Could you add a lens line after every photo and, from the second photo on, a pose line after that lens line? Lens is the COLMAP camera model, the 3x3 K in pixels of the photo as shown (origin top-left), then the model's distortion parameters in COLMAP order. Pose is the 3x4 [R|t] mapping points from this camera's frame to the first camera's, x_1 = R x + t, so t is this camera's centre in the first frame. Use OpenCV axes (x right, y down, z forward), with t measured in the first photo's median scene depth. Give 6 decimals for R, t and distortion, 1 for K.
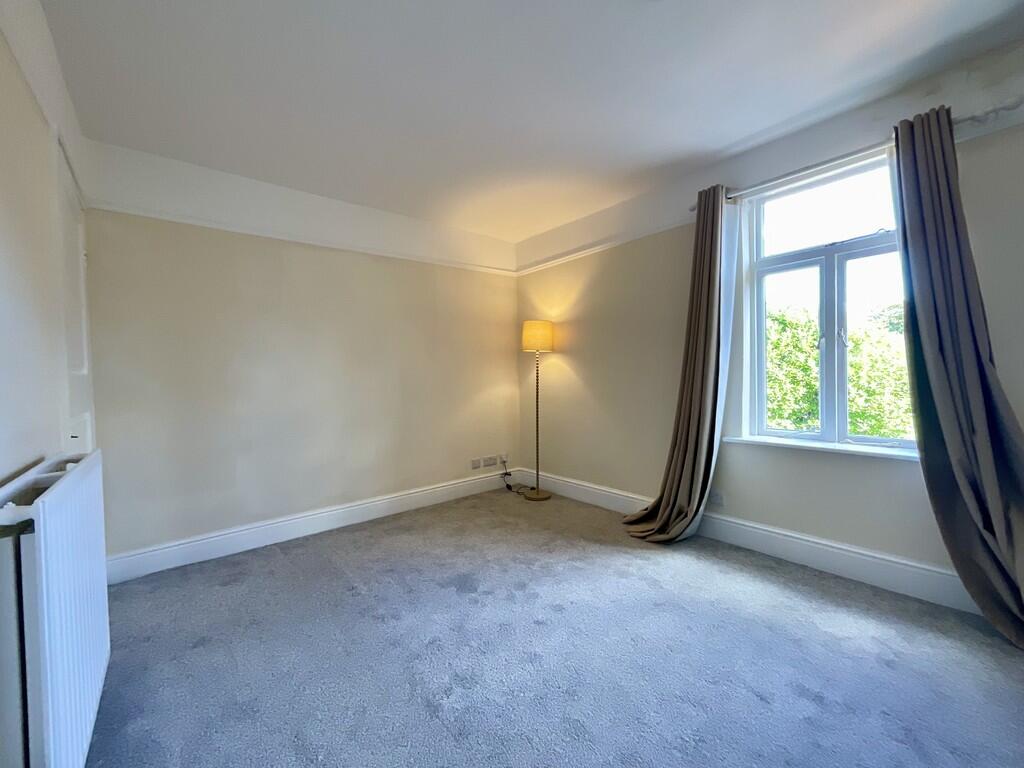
lens RADIAL K [[416.7, 0, 512.9], [0, 416.7, 385.3], [0, 0, 1]] dist [-0.017298, 0.016322]
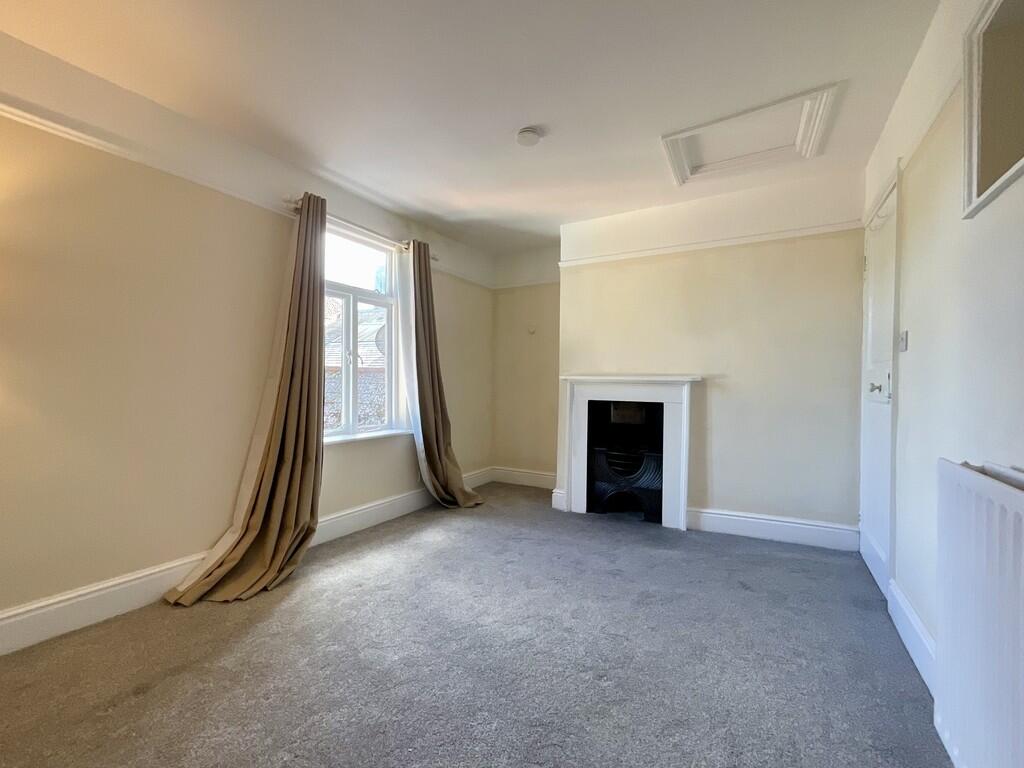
lens RADIAL K [[416.7, 0, 512.9], [0, 416.7, 385.3], [0, 0, 1]] dist [-0.017298, 0.016322]
pose [[-0.314767, 0.013267, 0.949076, -0.713881], [0.021461, 0.999746, -0.006857, 0.000800], [-0.948926, 0.018210, -0.314972, 0.992063]]
